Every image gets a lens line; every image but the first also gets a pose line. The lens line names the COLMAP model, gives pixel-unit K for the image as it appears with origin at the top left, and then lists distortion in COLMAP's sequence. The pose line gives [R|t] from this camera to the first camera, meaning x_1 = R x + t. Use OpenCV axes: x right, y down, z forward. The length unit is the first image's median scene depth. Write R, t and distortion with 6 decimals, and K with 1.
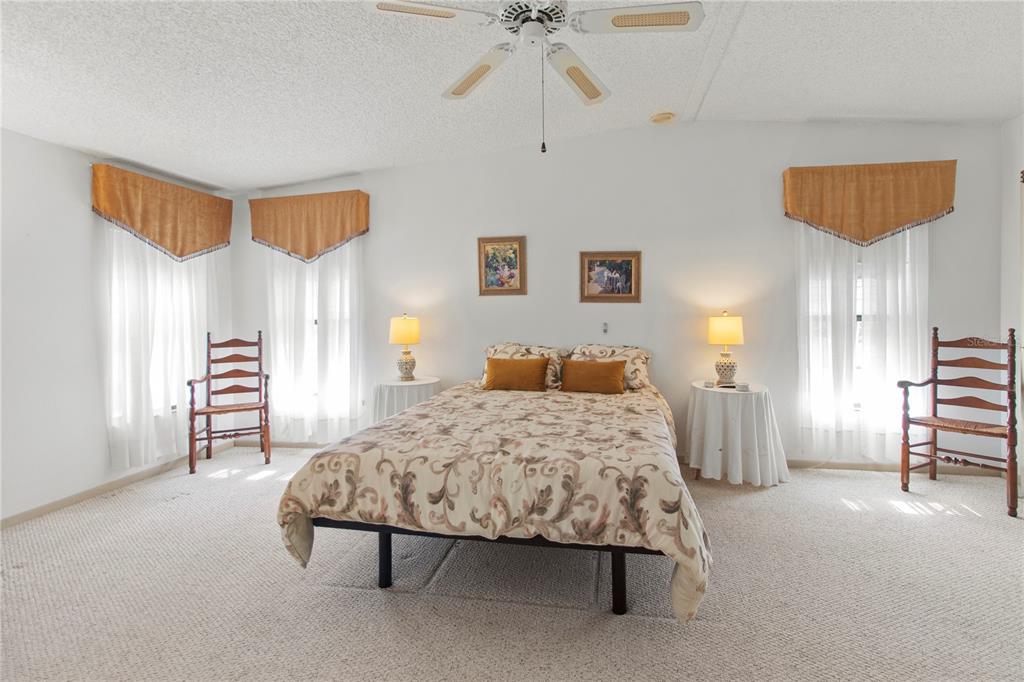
lens RADIAL K [[481.4, 0, 512.5], [0, 481.4, 315.2], [0, 0, 1]] dist [-0.003330, 0.000178]
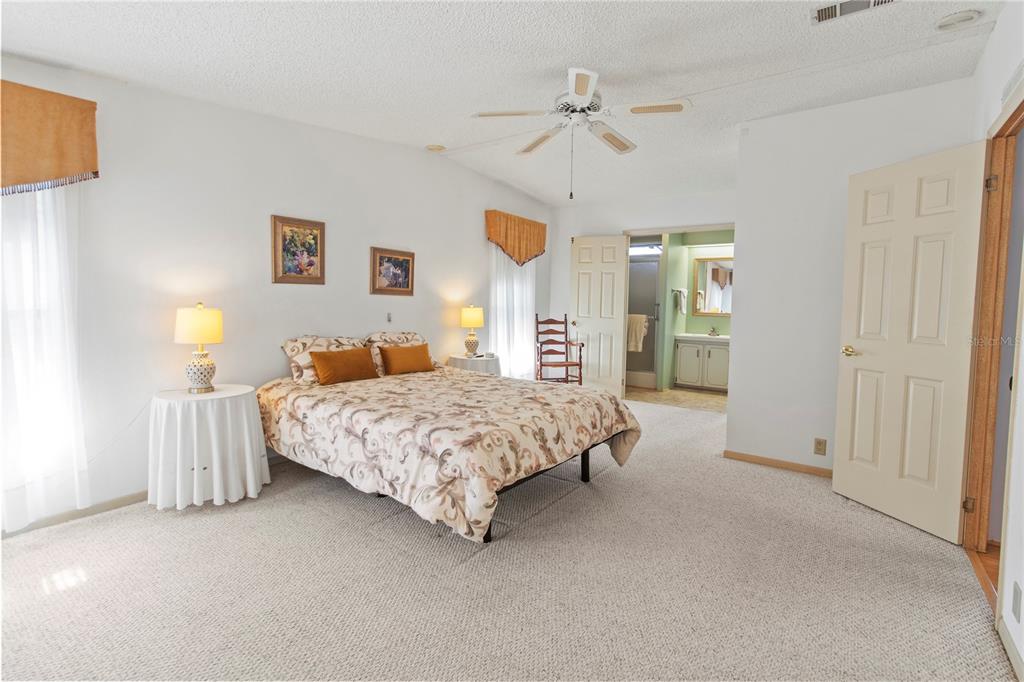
lens RADIAL K [[481.4, 0, 511.3], [0, 481.4, 330.5], [0, 0, 1]] dist [-0.003330, 0.000178]
pose [[0.430971, -0.042012, 0.901387, -0.713486], [-0.005607, 0.998772, 0.049232, -0.000536], [-0.902348, -0.026272, 0.430206, 0.261747]]
